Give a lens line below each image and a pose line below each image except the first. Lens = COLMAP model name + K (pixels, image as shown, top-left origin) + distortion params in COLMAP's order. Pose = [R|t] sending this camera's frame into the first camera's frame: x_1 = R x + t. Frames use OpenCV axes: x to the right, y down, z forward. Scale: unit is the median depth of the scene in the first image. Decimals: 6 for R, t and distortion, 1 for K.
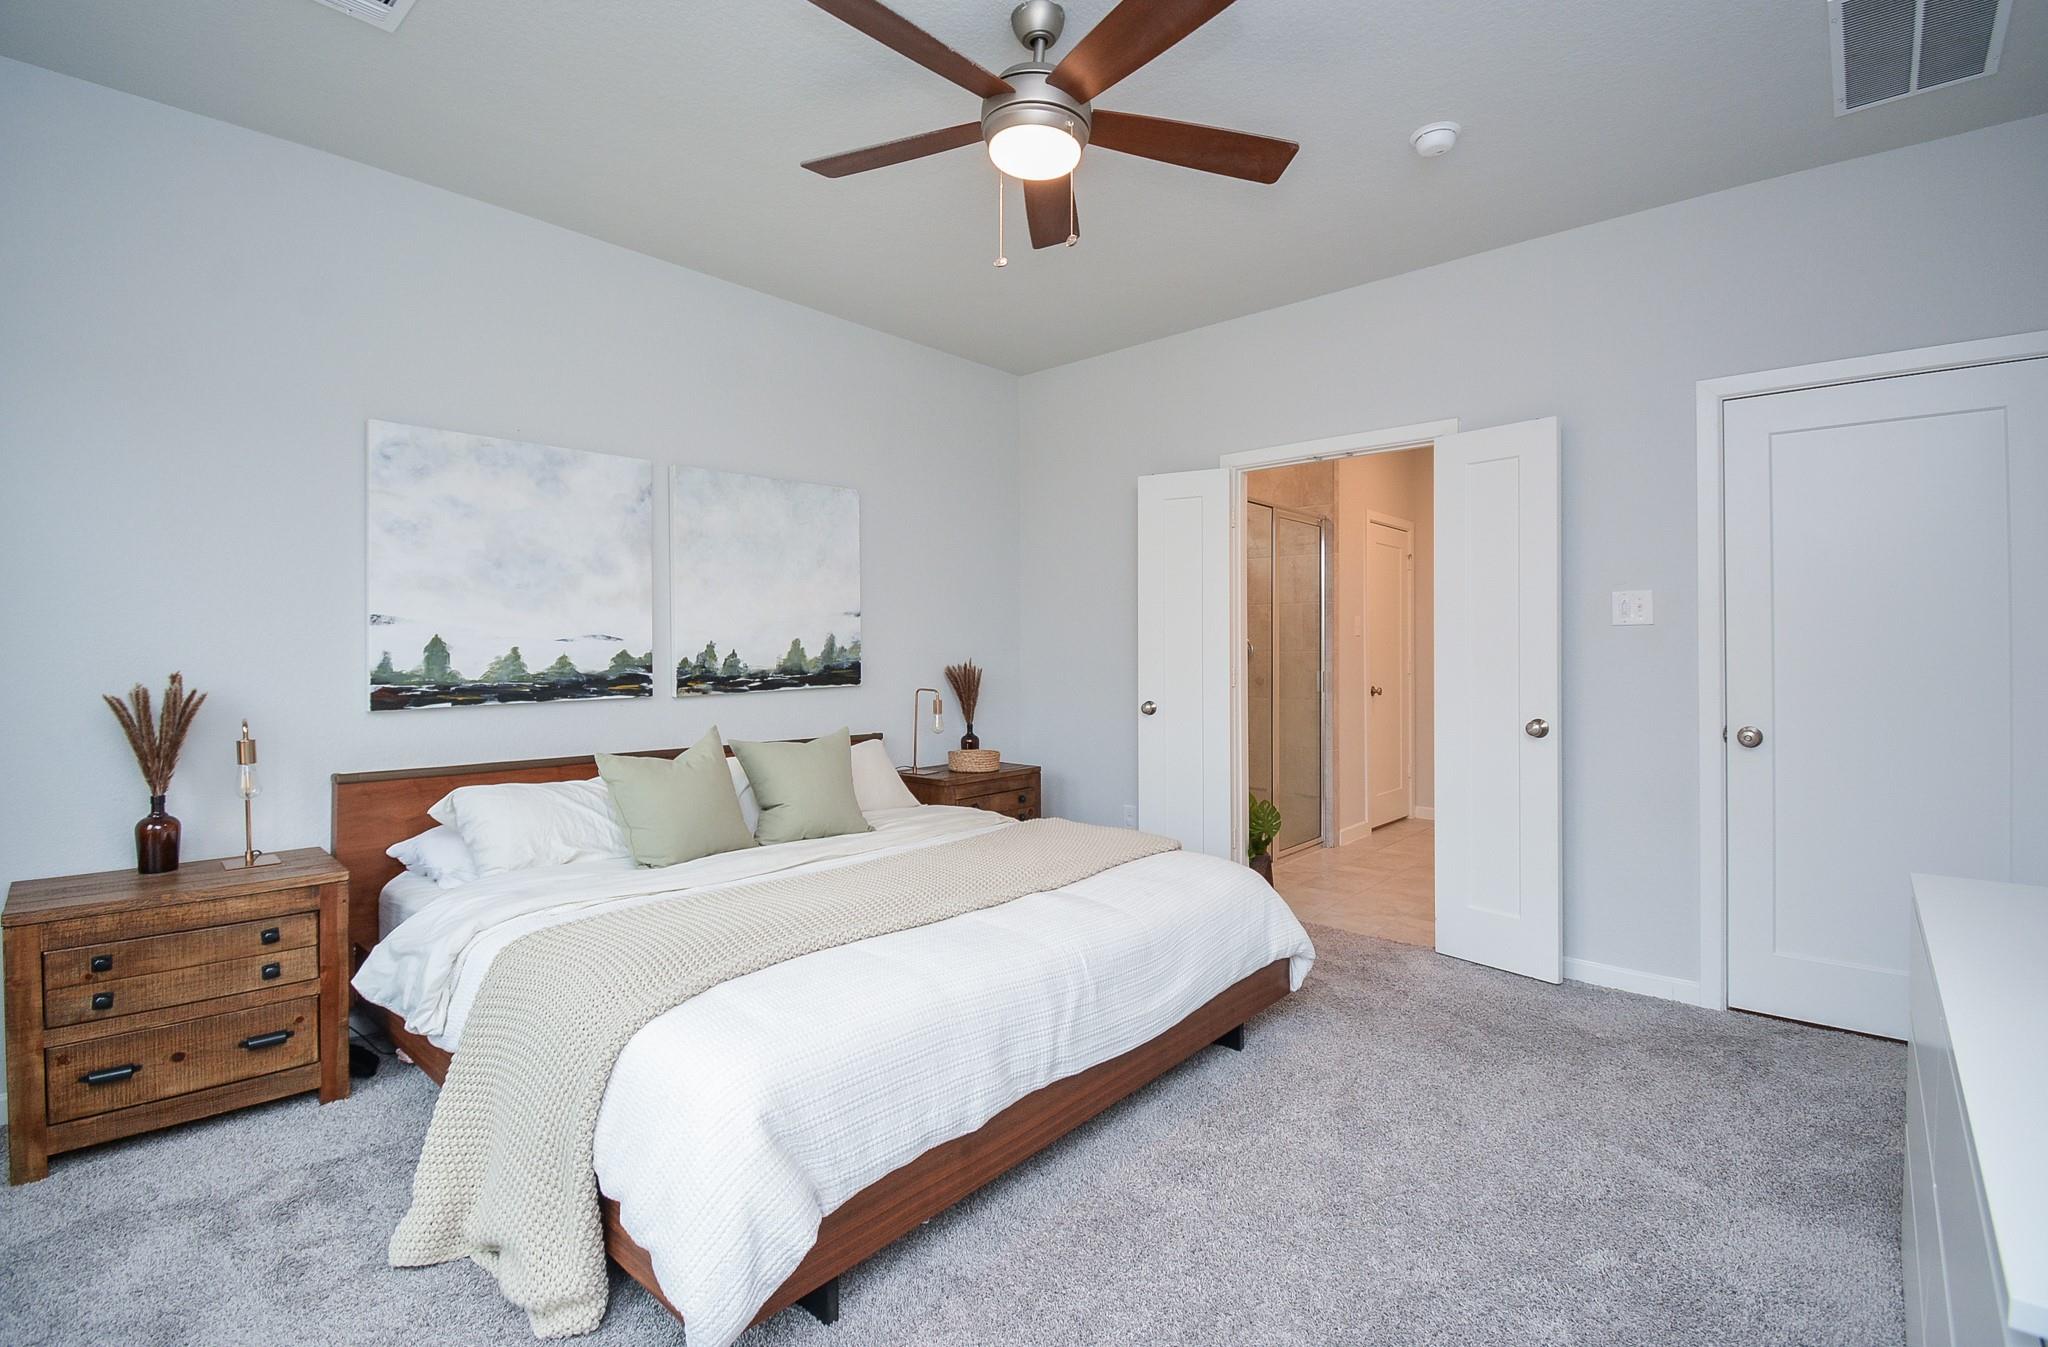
lens RADIAL K [[925.3, 0, 1024.0], [0, 925.3, 673.5], [0, 0, 1]] dist [-0.001028, -0.000306]
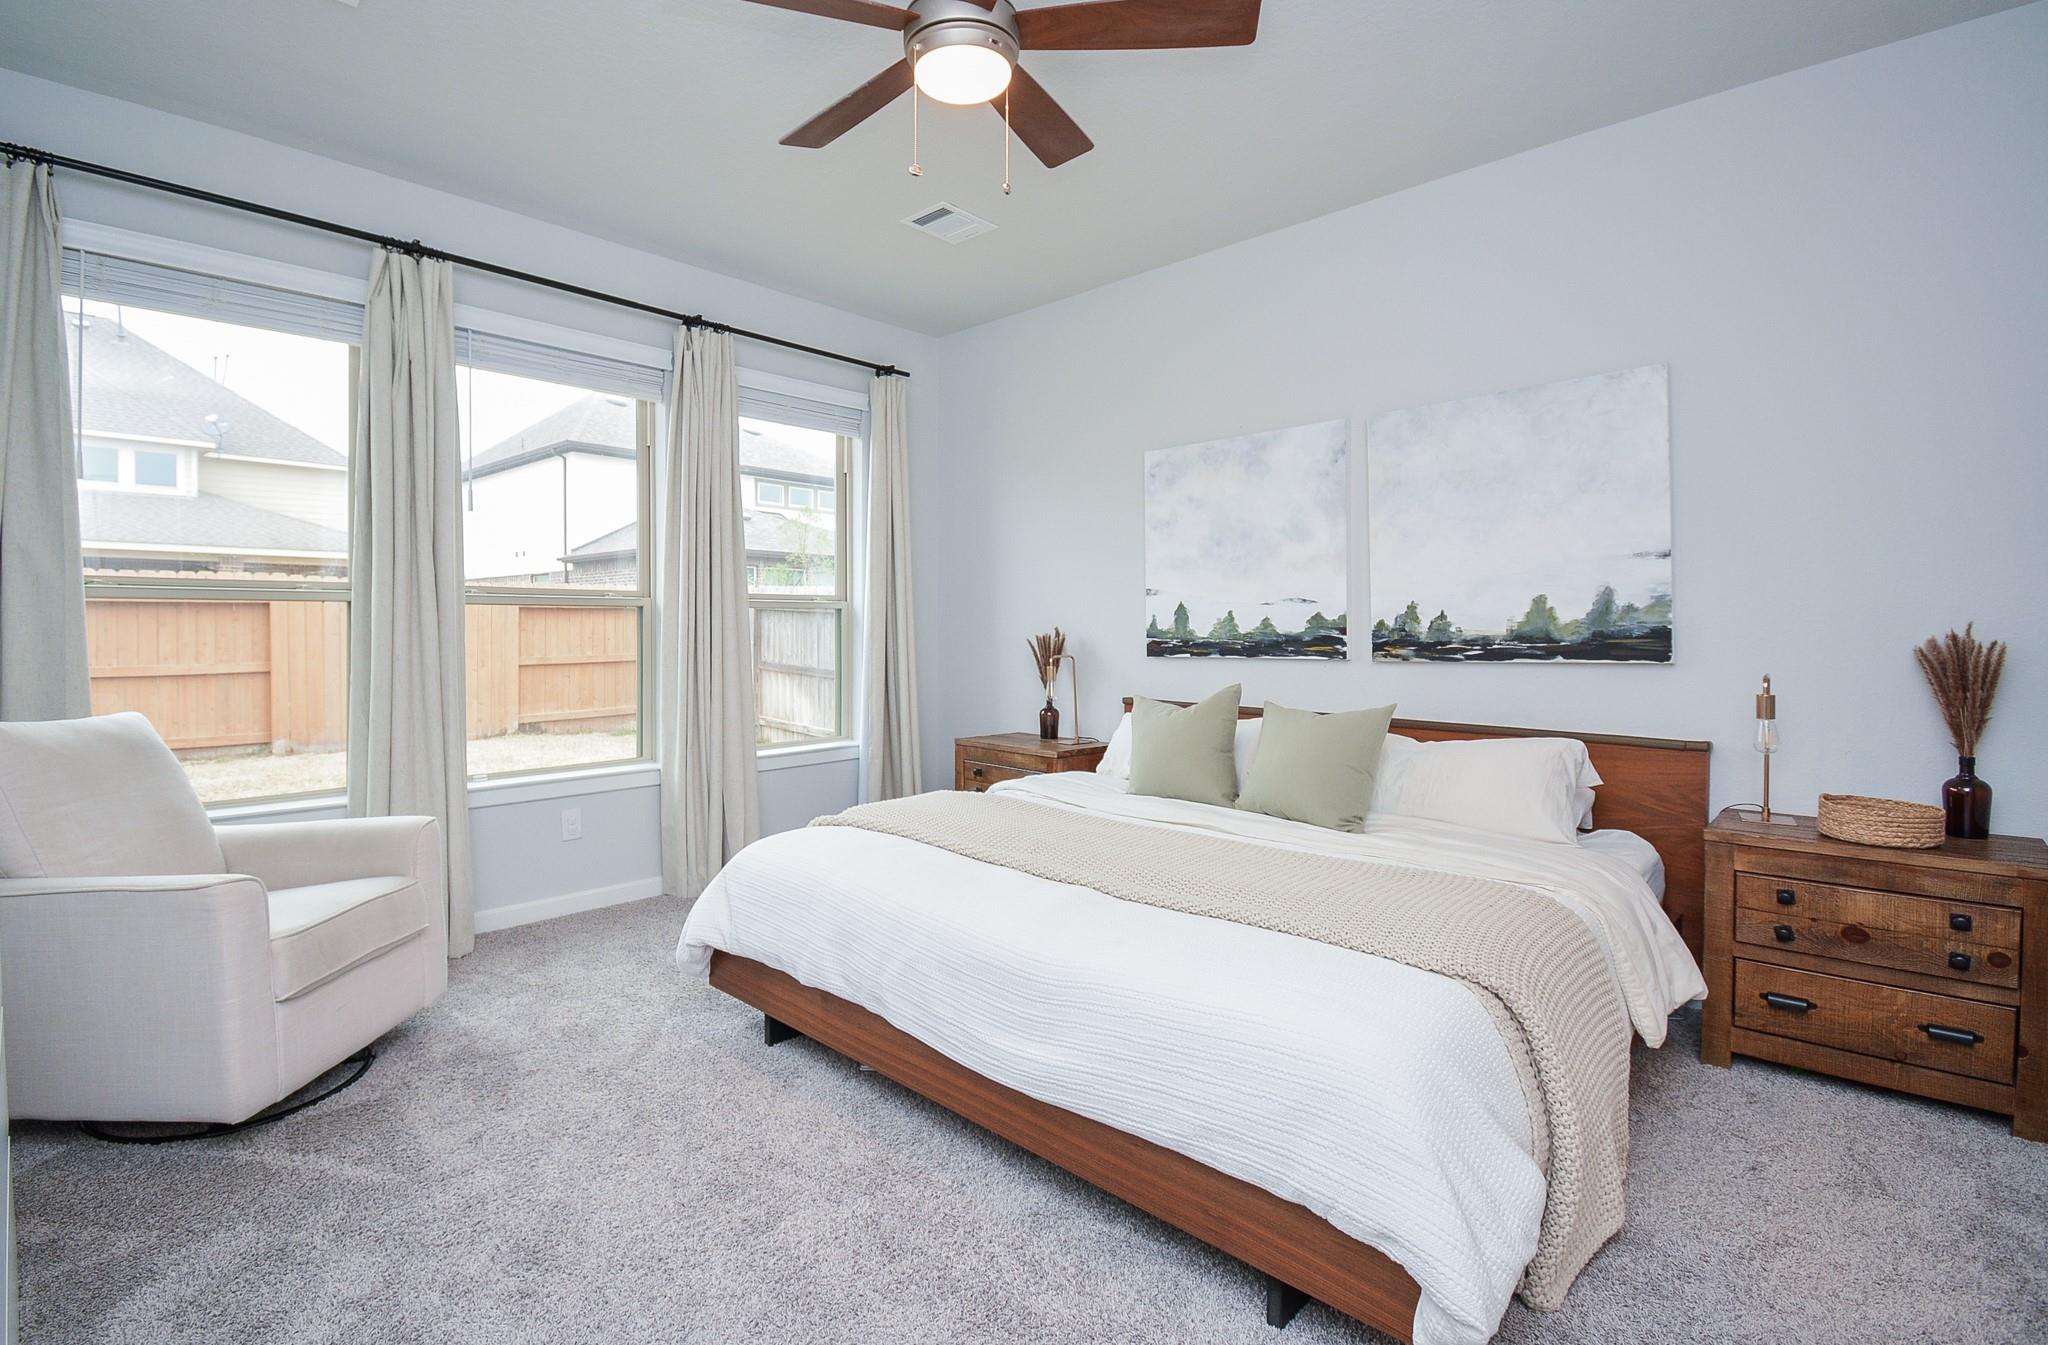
lens RADIAL K [[934.2, 0, 1022.1], [0, 934.2, 630.8], [0, 0, 1]] dist [0.000978, -0.000025]
pose [[-0.028983, 0.019232, -0.999395, 0.579996], [-0.014060, 0.999708, 0.019646, -0.019487], [0.999481, 0.014621, -0.028704, 0.668495]]
